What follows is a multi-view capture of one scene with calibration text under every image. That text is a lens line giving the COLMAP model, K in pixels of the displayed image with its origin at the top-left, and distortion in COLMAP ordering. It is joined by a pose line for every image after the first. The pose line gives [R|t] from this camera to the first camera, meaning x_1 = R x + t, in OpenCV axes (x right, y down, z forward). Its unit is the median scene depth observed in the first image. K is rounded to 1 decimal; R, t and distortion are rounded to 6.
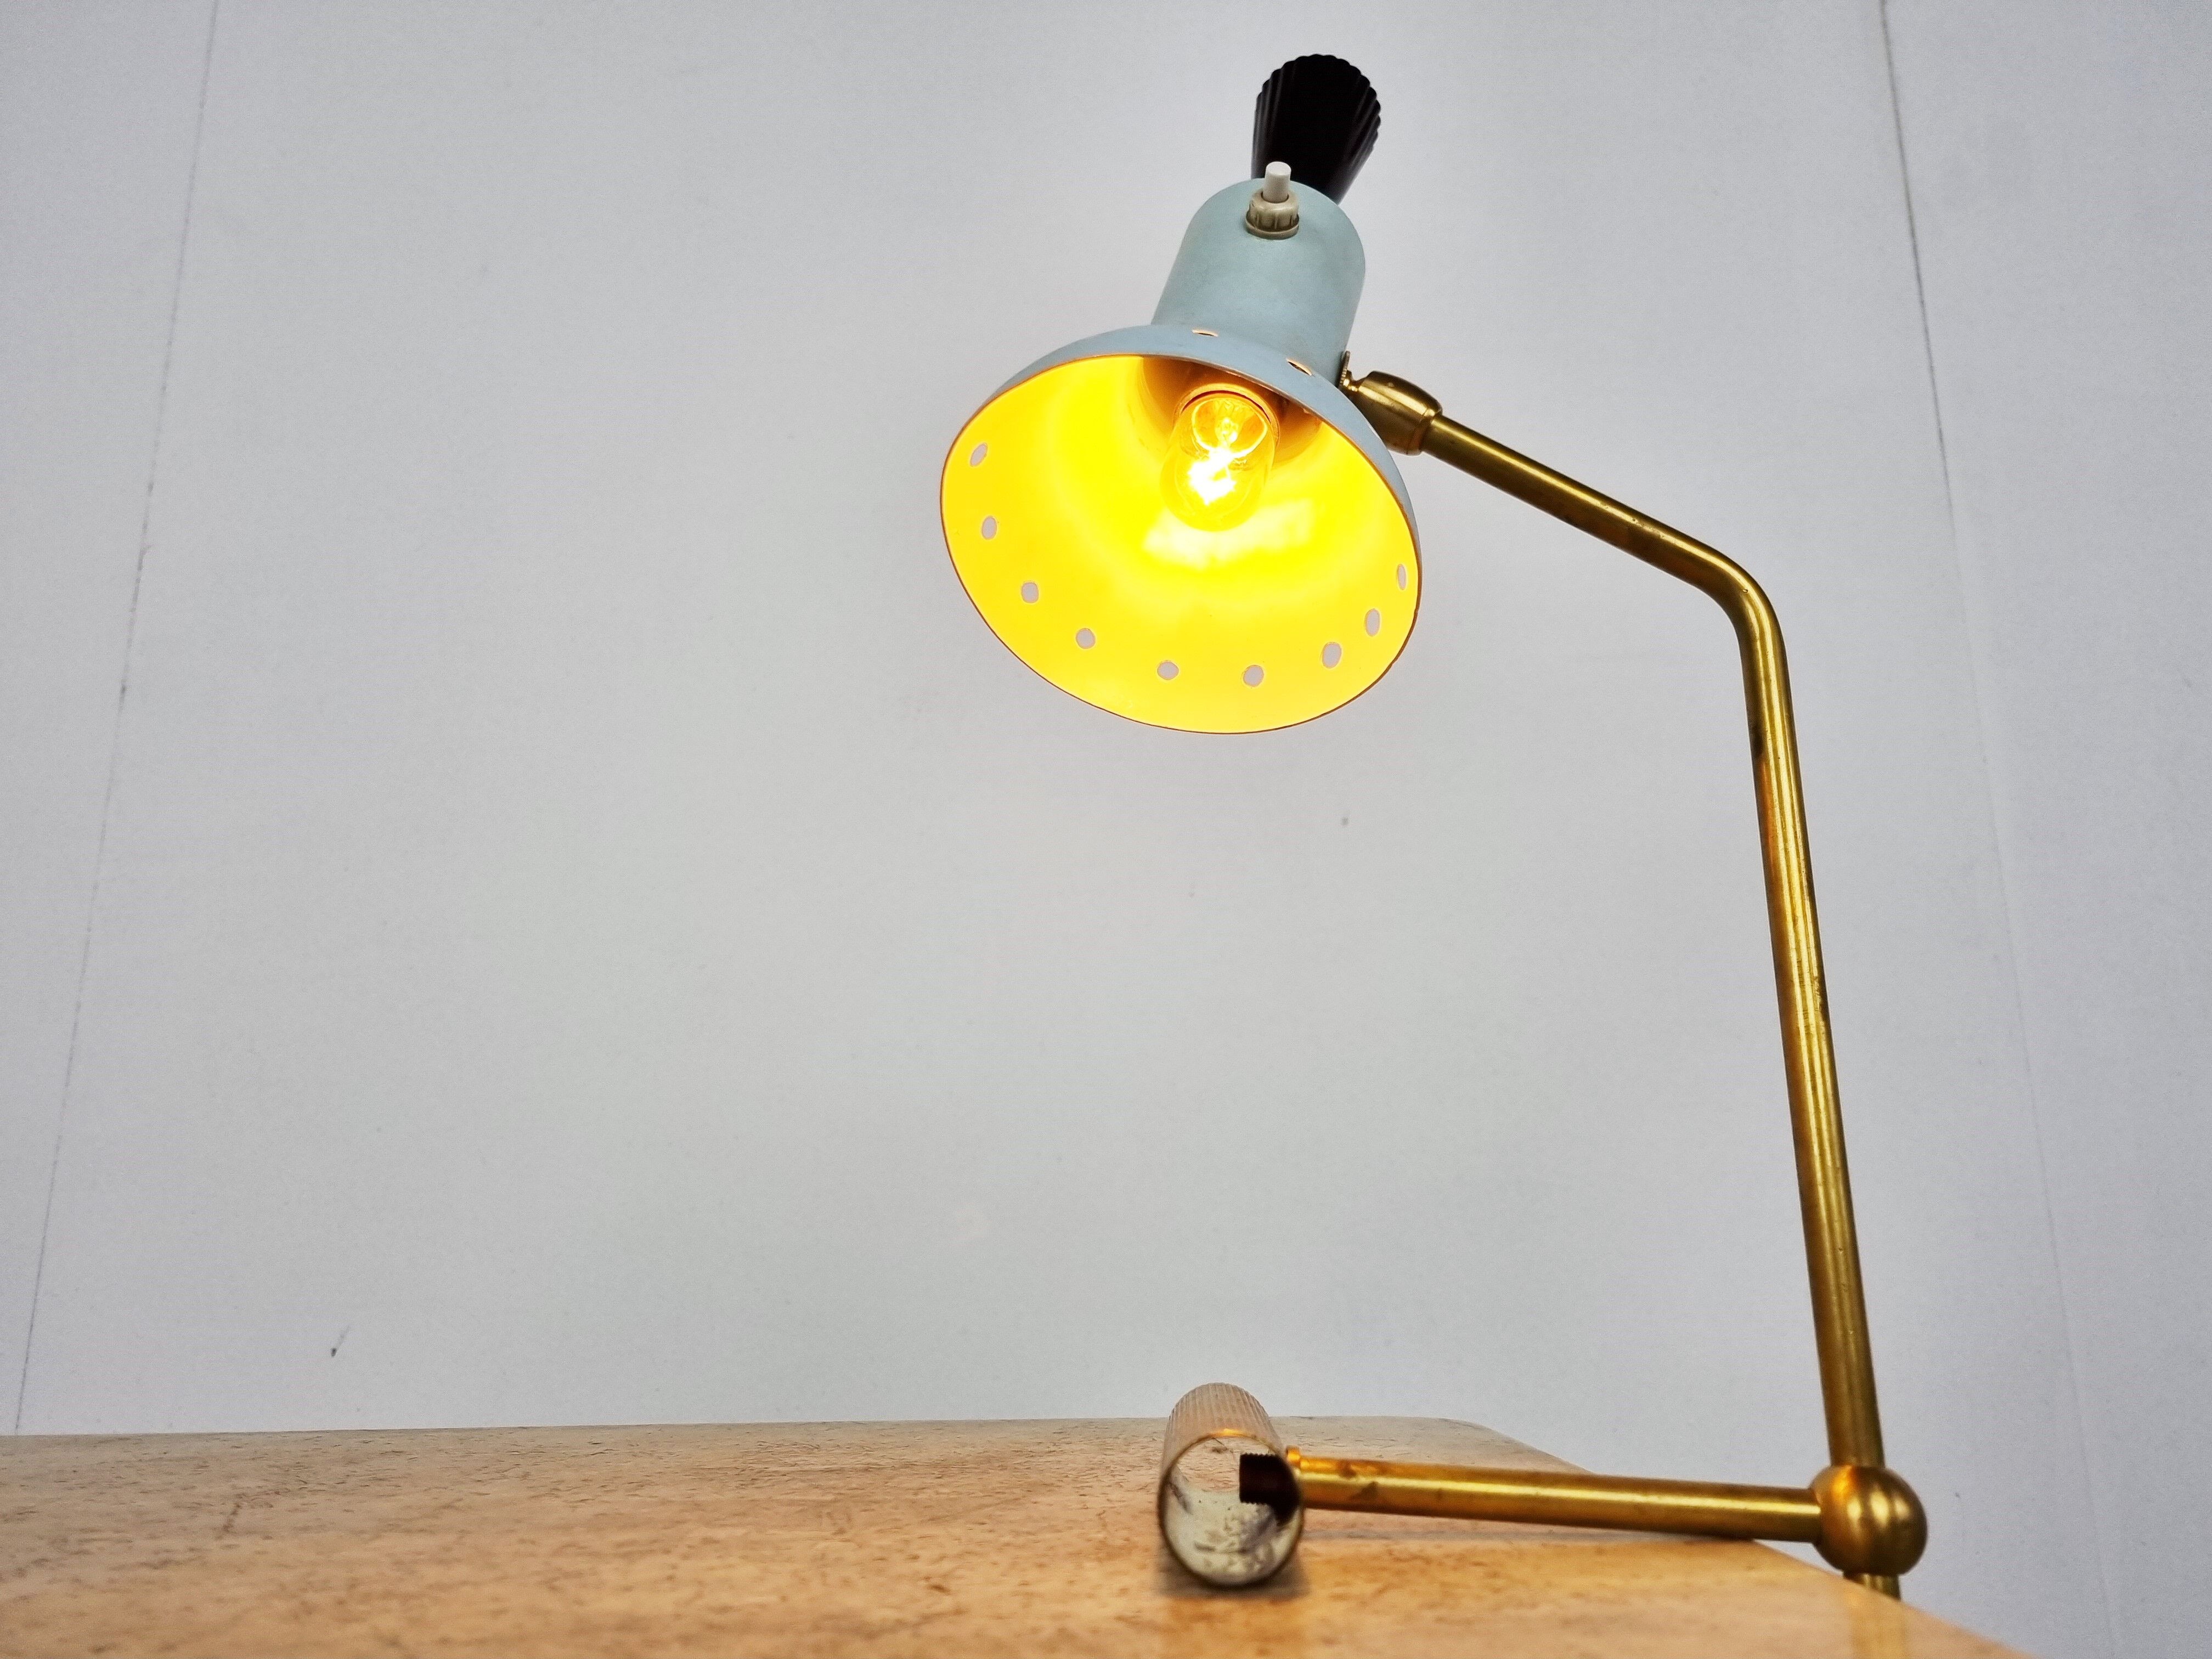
lens RADIAL K [[1680.8, 0, 1106.0], [0, 1680.8, 829.5], [0, 0, 1]] dist [0.010375, 0.001673]
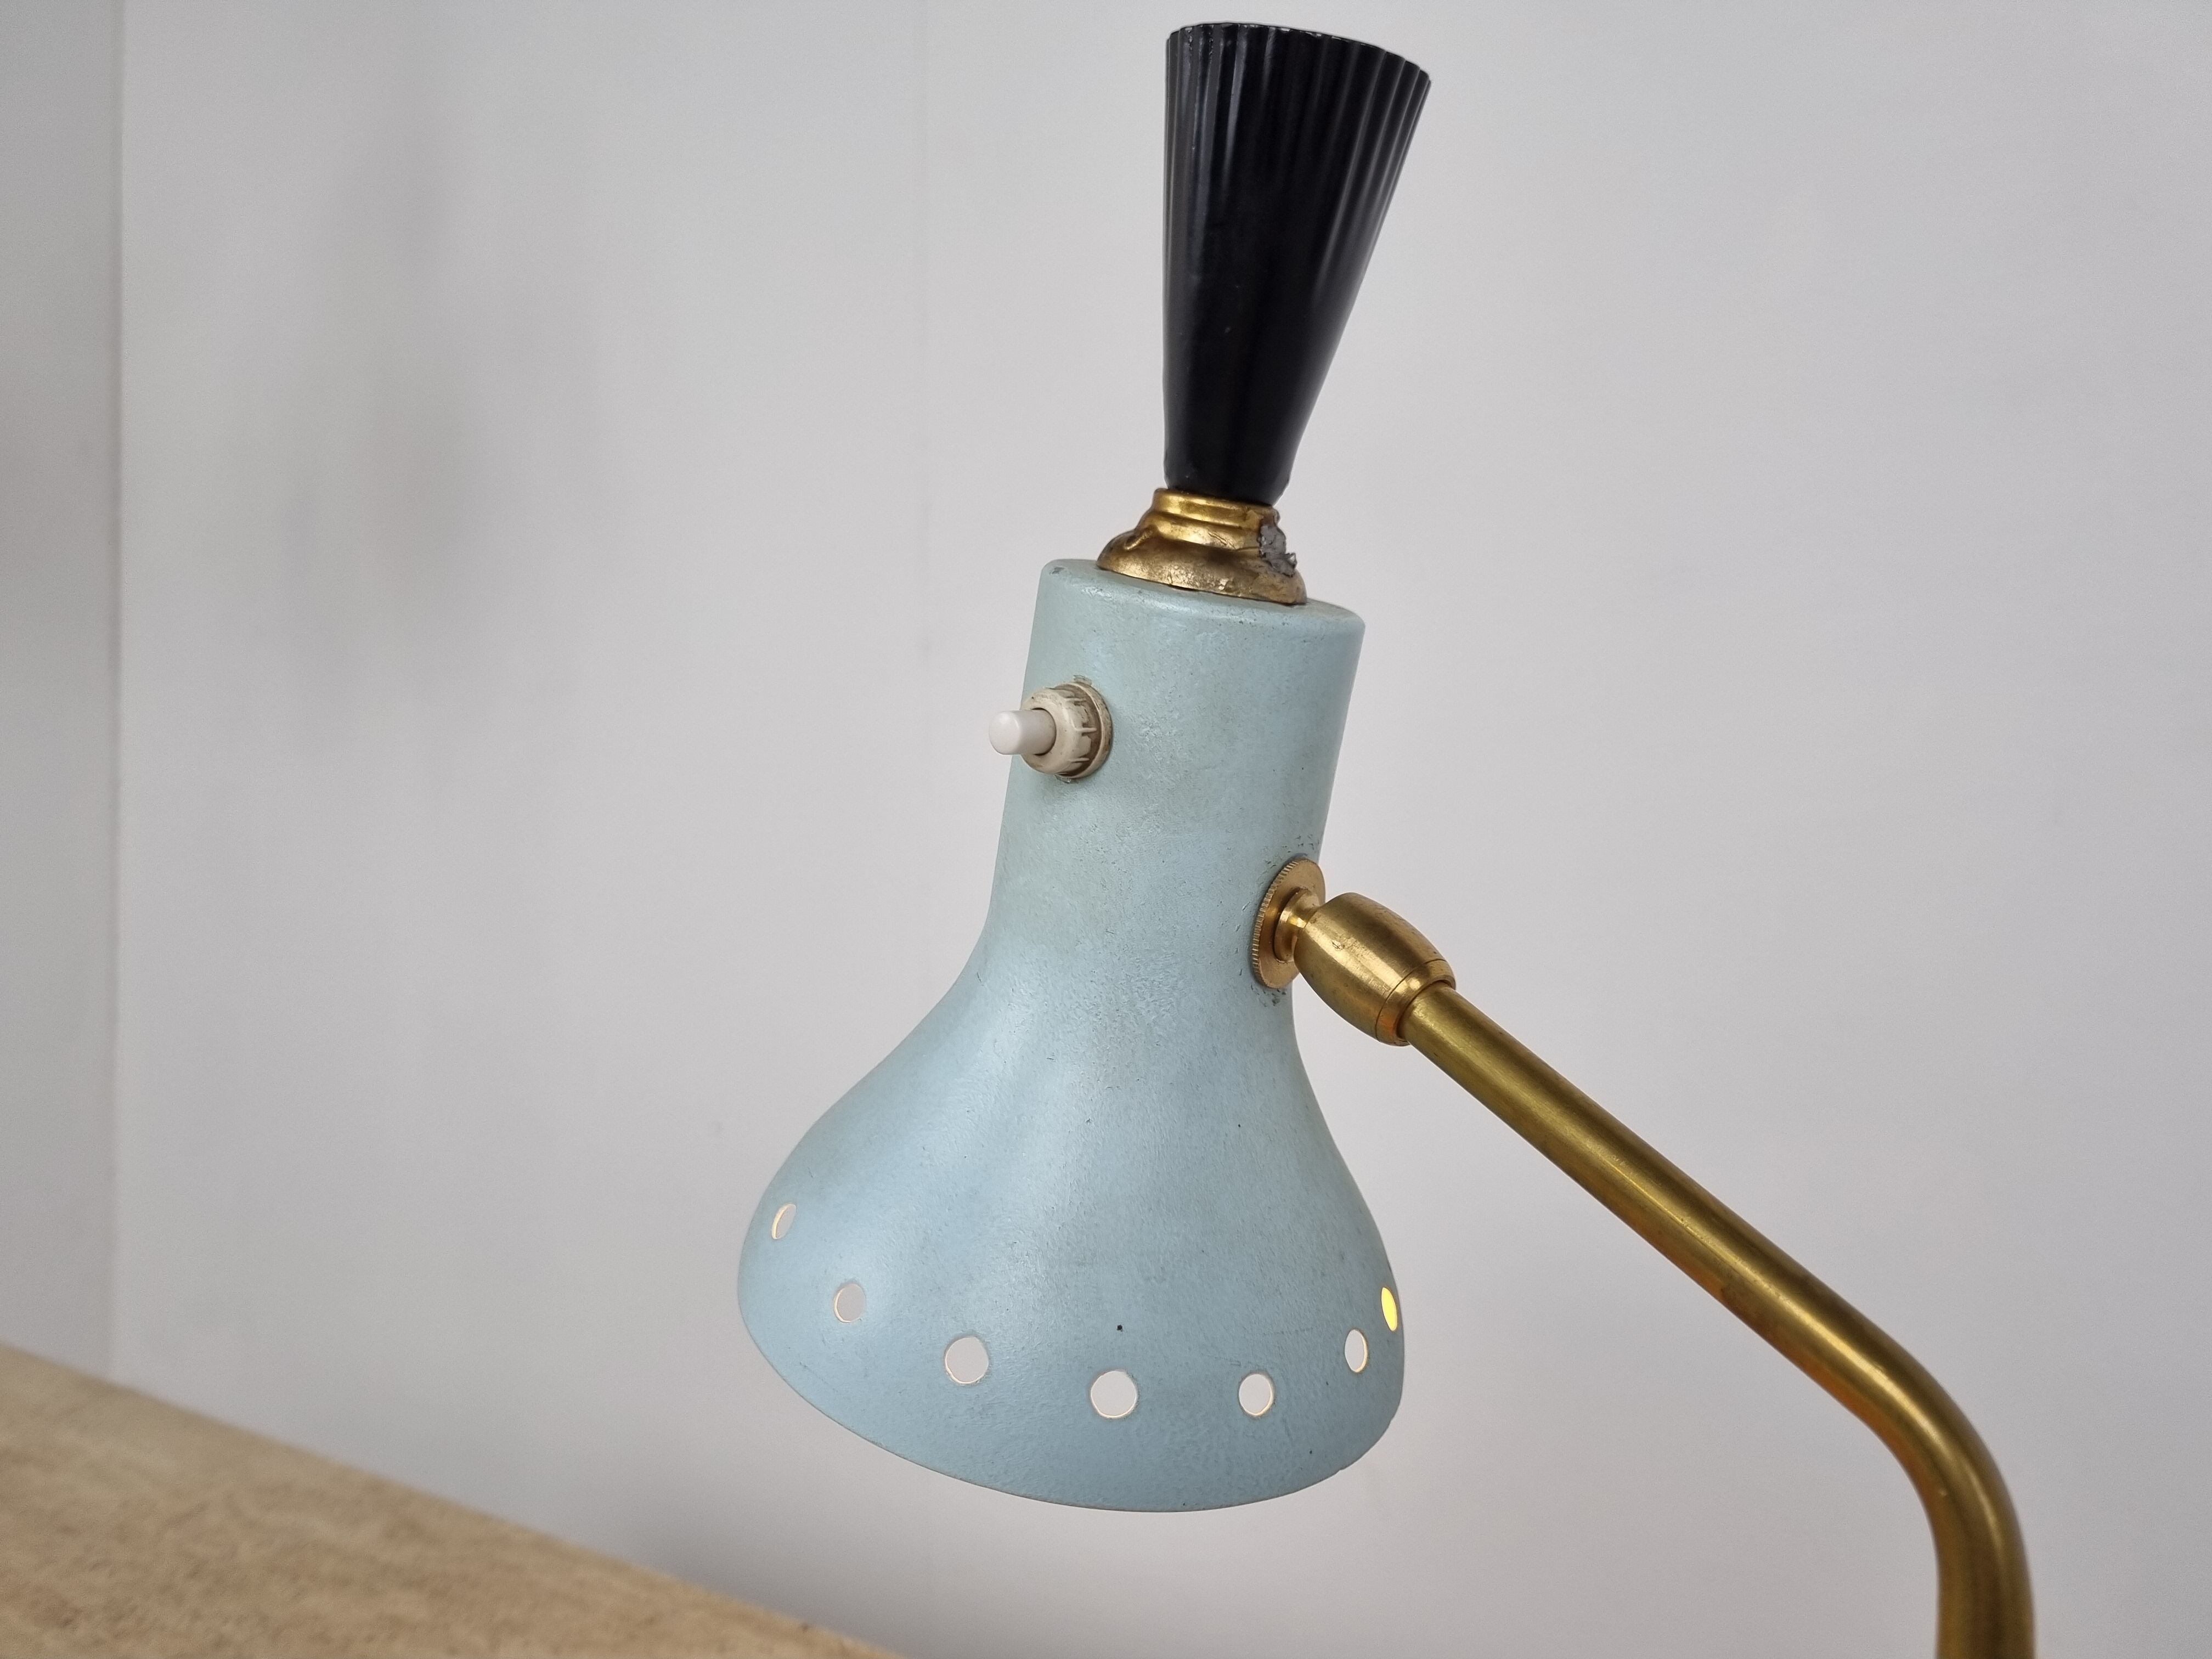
lens RADIAL K [[1700.9, 0, 1106.0], [0, 1700.9, 829.5], [0, 0, 1]] dist [0.084550, -0.092507]
pose [[0.804058, -0.006426, -0.594516, 0.560451], [0.146969, 0.971058, 0.188273, -0.520997], [0.576100, -0.238757, 0.781731, 0.612692]]
